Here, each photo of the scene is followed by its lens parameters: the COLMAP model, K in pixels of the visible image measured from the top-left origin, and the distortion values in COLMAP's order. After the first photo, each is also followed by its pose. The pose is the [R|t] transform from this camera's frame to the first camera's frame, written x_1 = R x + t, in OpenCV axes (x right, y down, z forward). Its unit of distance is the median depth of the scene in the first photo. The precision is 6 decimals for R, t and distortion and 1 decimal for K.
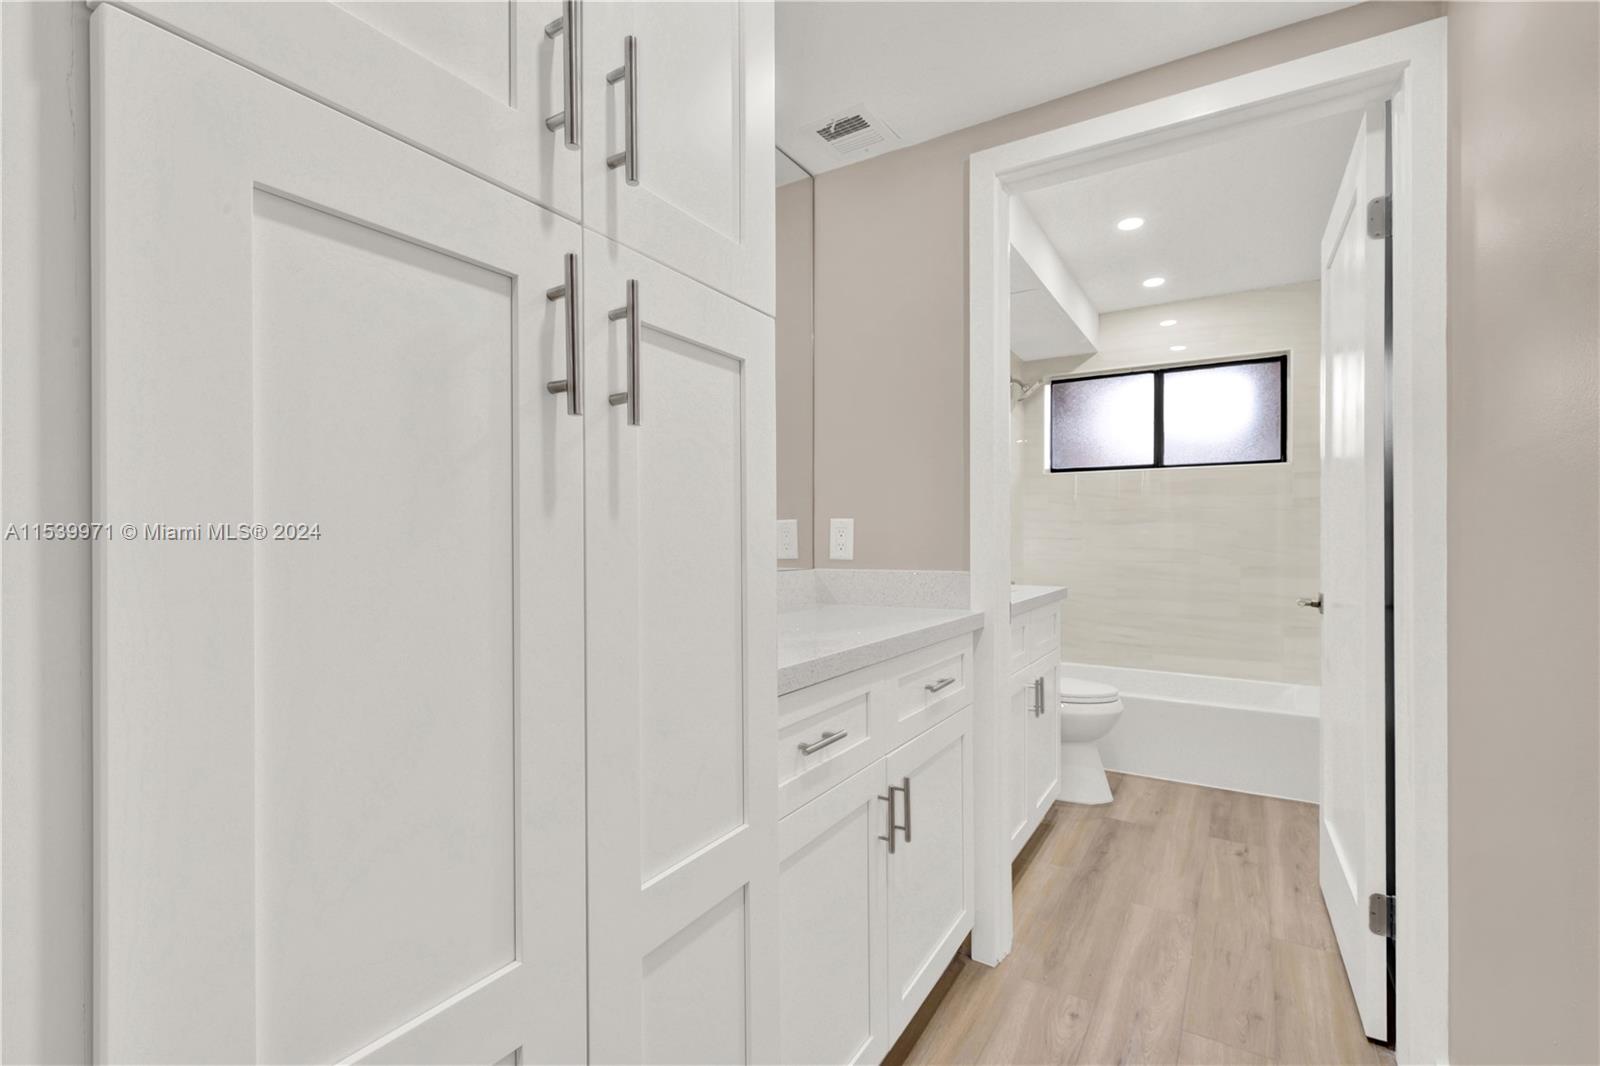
lens RADIAL K [[702.7, 0, 804.0], [0, 702.7, 545.8], [0, 0, 1]] dist [-0.000160, 0.001394]
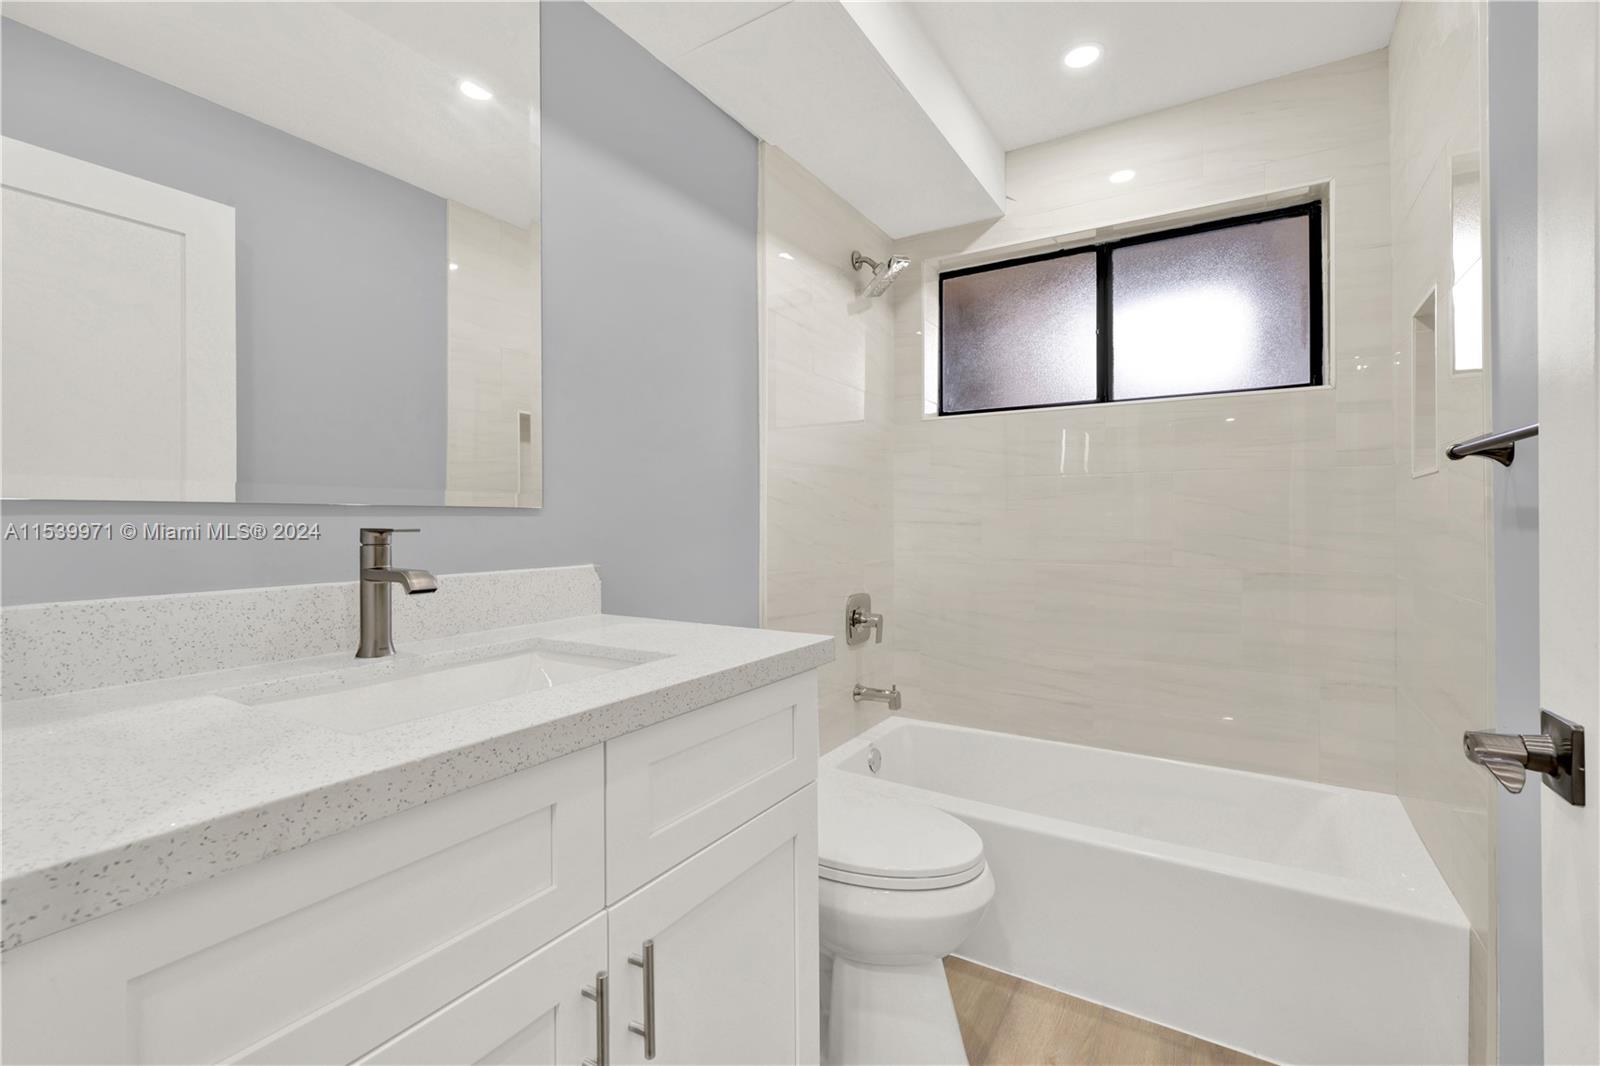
lens RADIAL K [[702.7, 0, 795.5], [0, 702.7, 519.0], [0, 0, 1]] dist [-0.000160, 0.001394]
pose [[0.999981, 0.003012, -0.005297, 0.247480], [-0.003106, 0.999836, -0.017838, -0.000846], [0.005242, 0.017854, 0.999827, 0.404387]]
